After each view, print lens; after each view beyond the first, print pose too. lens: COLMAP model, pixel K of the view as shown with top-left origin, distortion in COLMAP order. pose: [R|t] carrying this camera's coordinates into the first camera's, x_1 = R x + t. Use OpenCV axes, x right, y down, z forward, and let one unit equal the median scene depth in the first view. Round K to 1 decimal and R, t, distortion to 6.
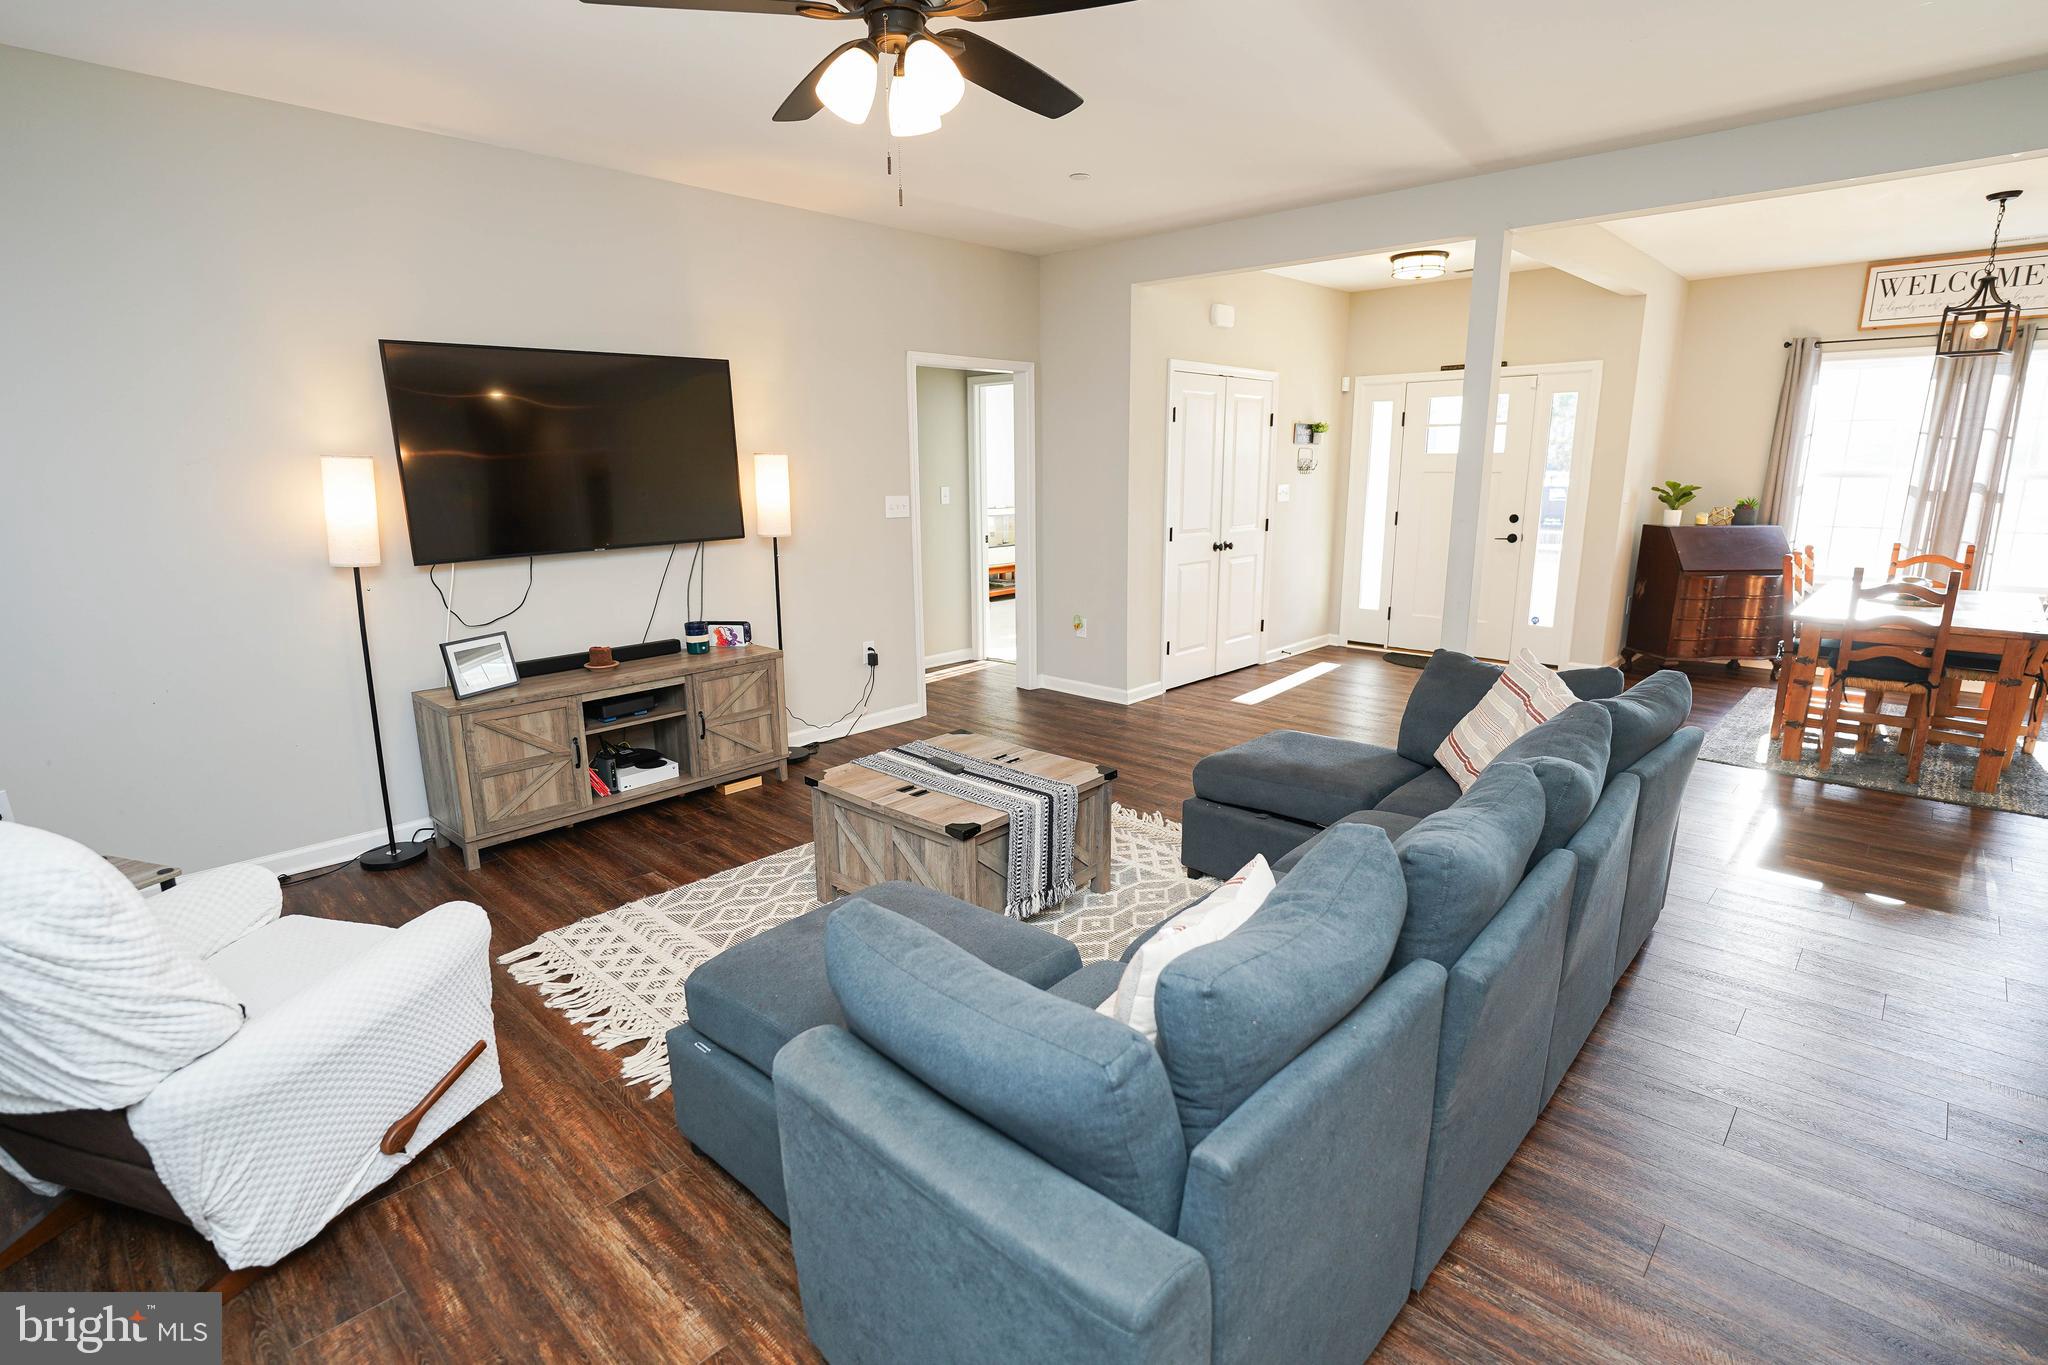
lens RADIAL K [[972.0, 0, 1016.2], [0, 972.0, 674.1], [0, 0, 1]] dist [-0.008820, 0.000036]
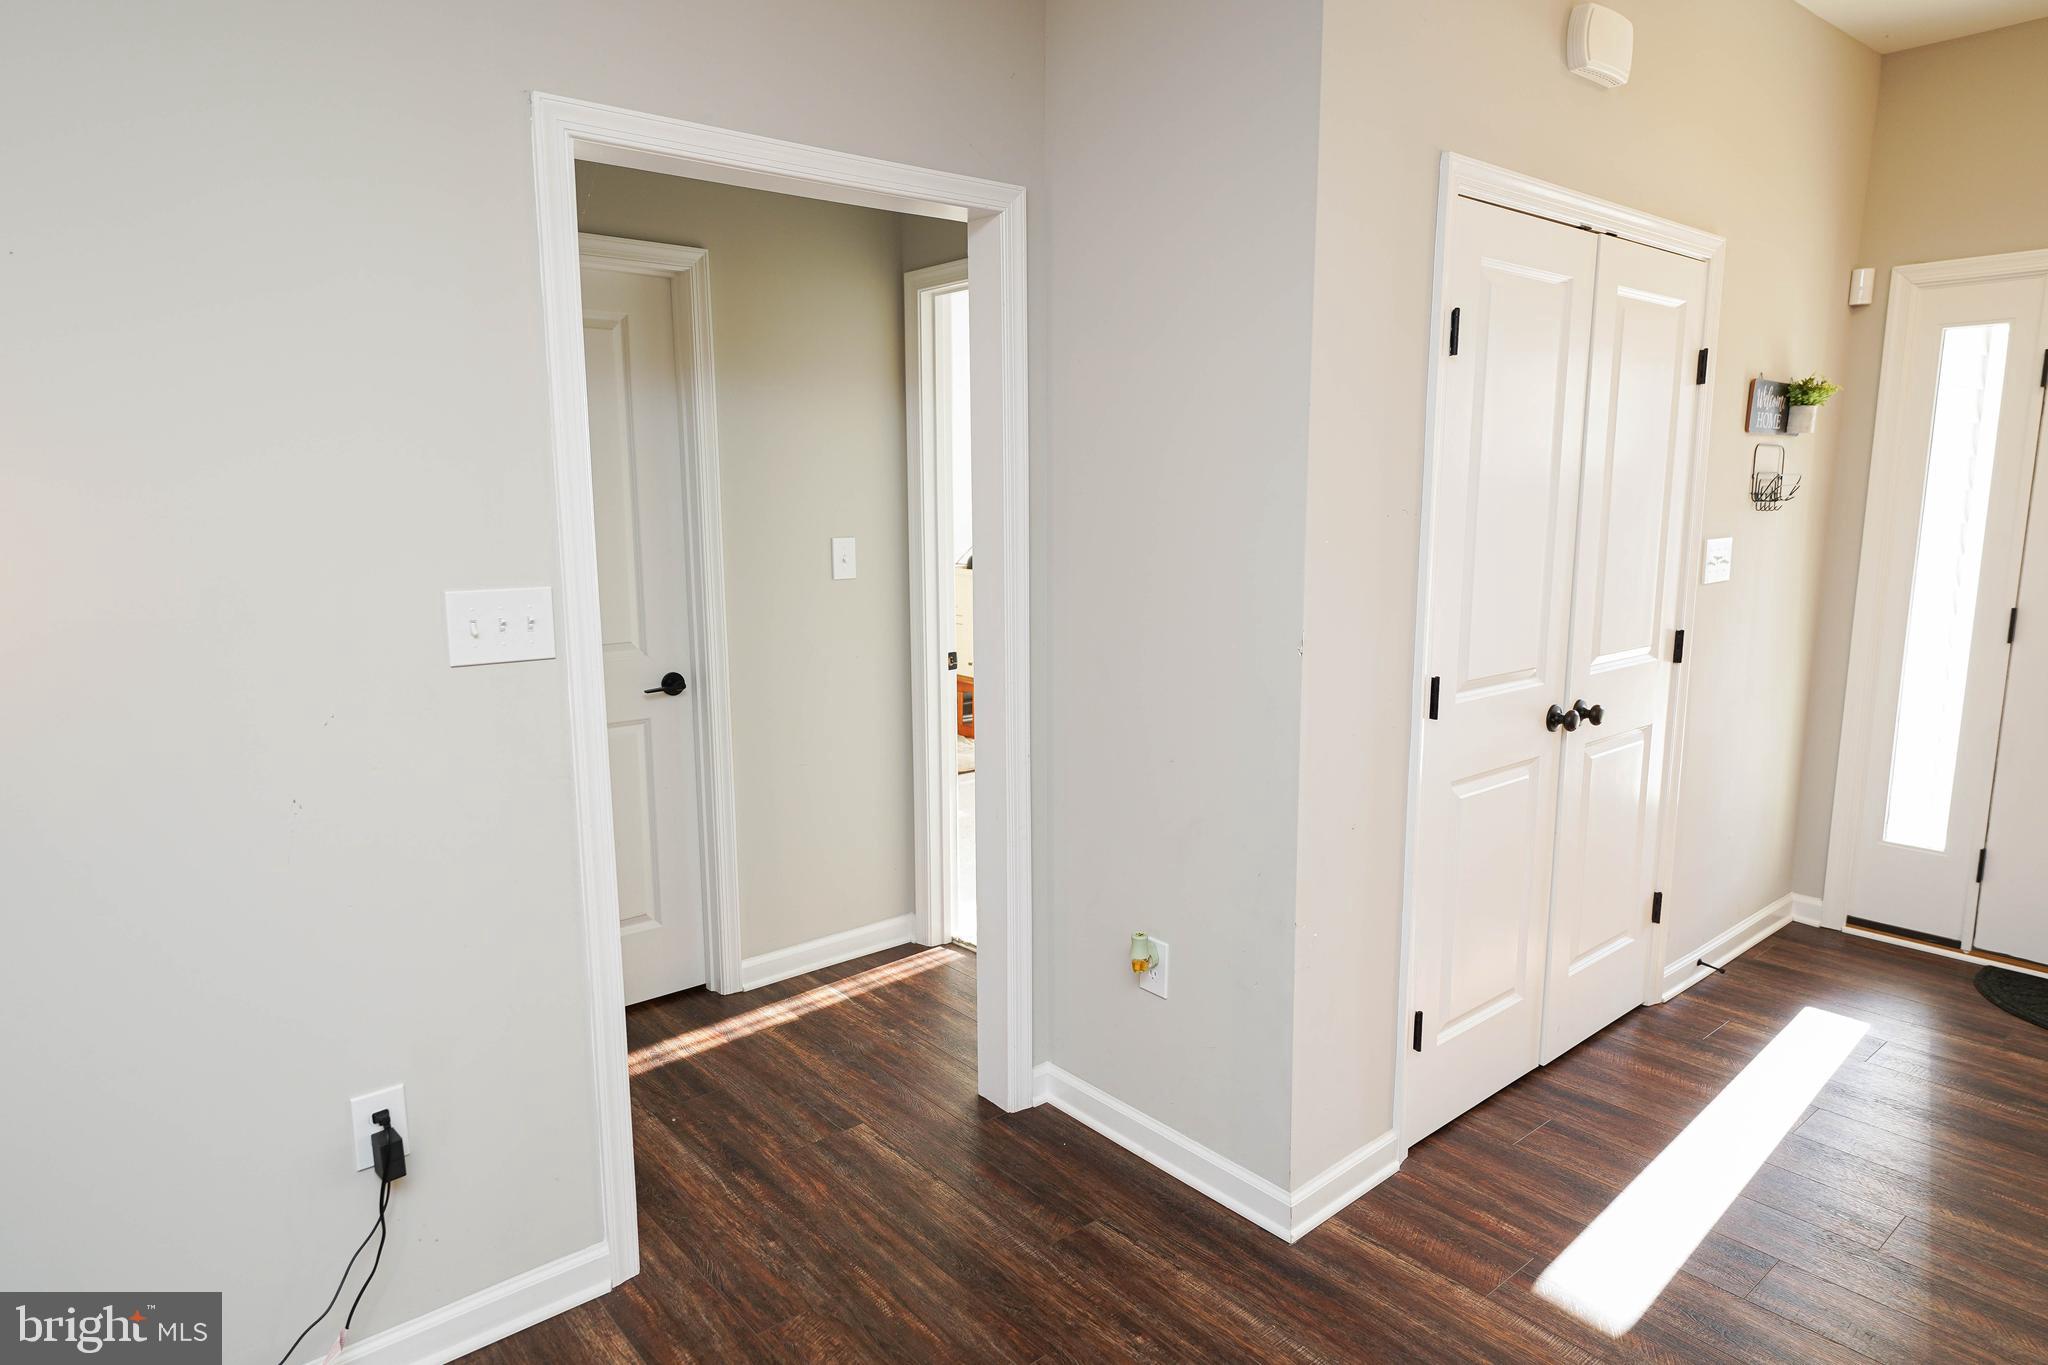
lens RADIAL K [[1229.4, 0, 1024.0], [0, 1229.4, 682.5], [0, 0, 1]] dist [0.005848, 0.001932]
pose [[0.994370, 0.021323, -0.103794, 0.069677], [-0.026603, 0.998407, -0.049758, -0.134208], [0.102568, 0.052239, 0.993353, 0.617975]]
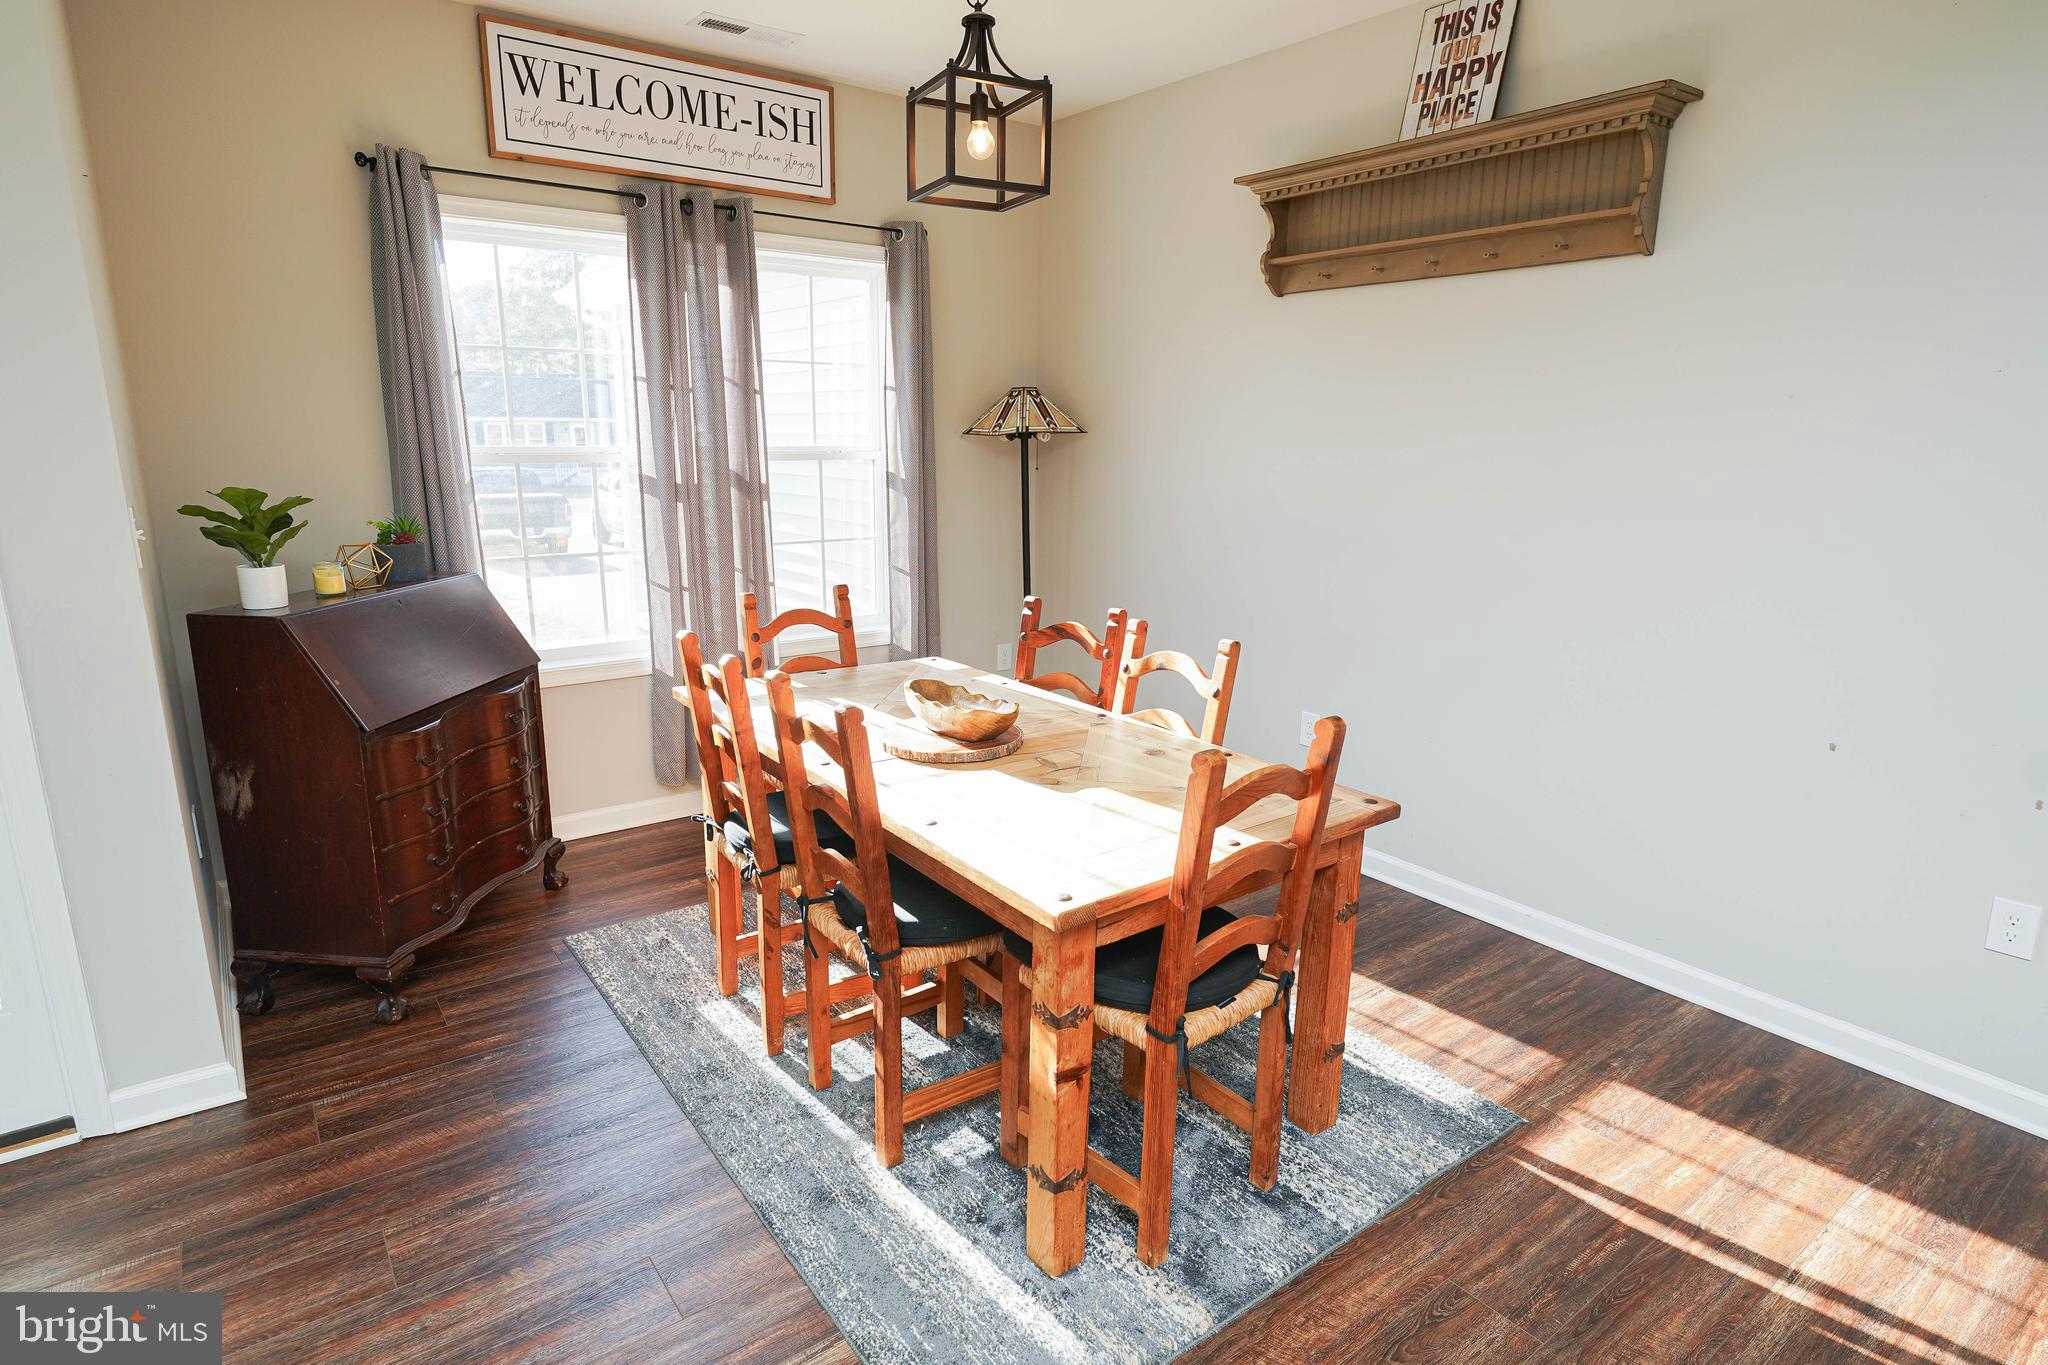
lens RADIAL K [[1093.9, 0, 1012.9], [0, 1093.9, 678.2], [0, 0, 1]] dist [0.001970, 0.001041]
pose [[0.167462, -0.211691, 0.962883, 0.375969], [0.204333, 0.962920, 0.176162, -0.166344], [-0.964471, 0.167248, 0.204508, 0.757838]]
